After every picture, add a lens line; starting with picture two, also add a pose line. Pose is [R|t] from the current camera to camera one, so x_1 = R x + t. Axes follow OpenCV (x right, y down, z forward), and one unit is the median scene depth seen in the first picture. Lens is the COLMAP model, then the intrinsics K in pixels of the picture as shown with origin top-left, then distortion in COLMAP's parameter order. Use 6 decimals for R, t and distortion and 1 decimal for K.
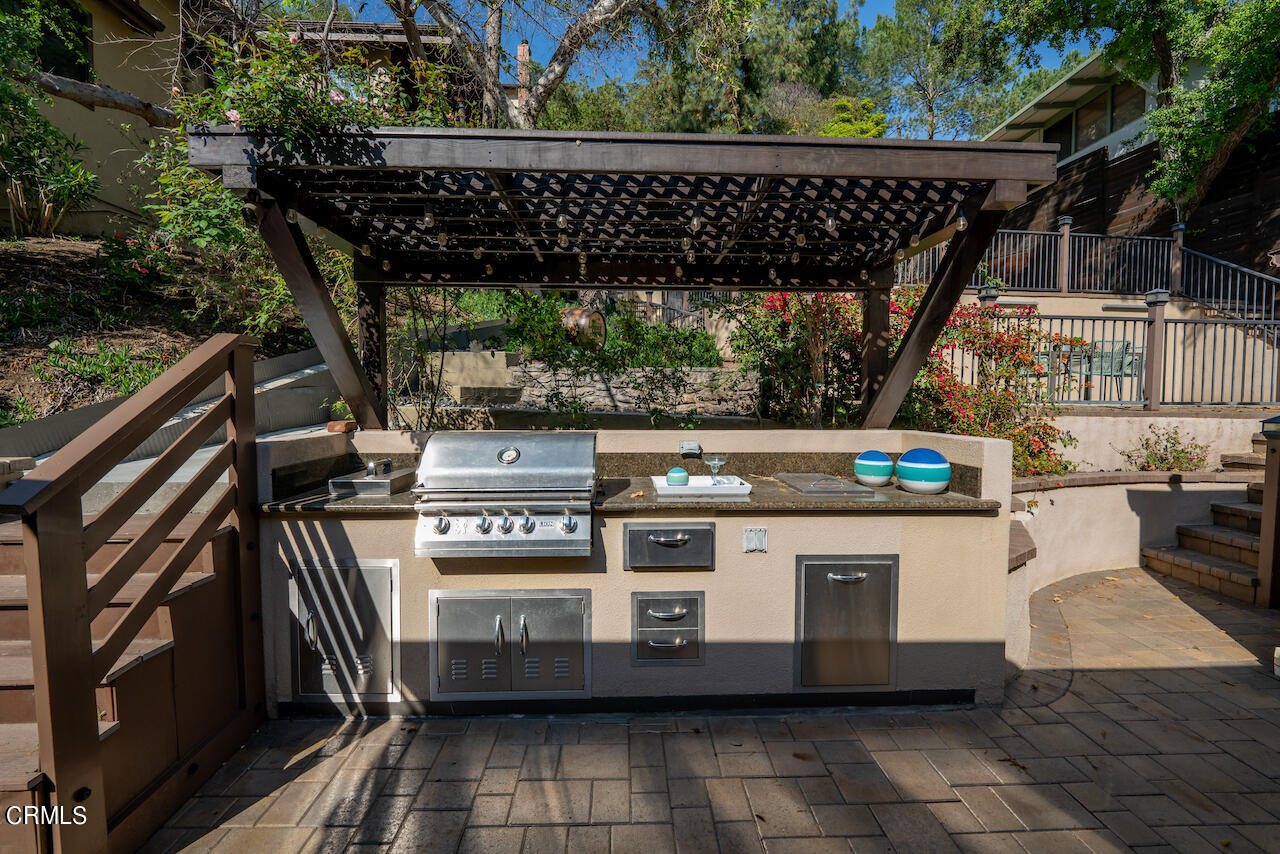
lens RADIAL K [[531.1, 0, 642.1], [0, 531.1, 424.8], [0, 0, 1]] dist [-0.007602, -0.000308]
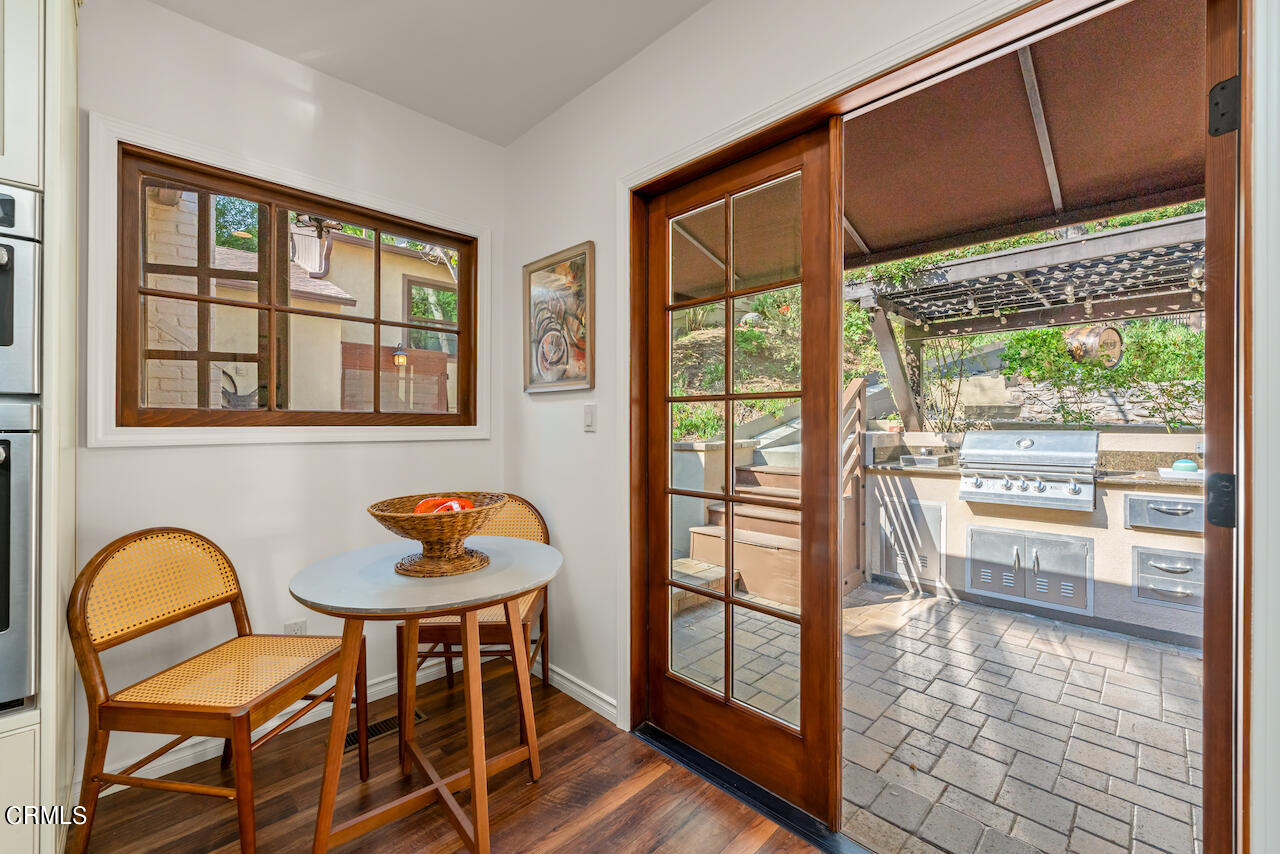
lens RADIAL K [[528.8, 0, 629.6], [0, 528.8, 427.8], [0, 0, 1]] dist [-0.002960, -0.000631]
pose [[0.672264, 0.001085, -0.740311, 0.117114], [-0.034969, 0.998929, -0.030291, 0.098855], [0.739485, 0.046251, 0.671582, -0.907804]]
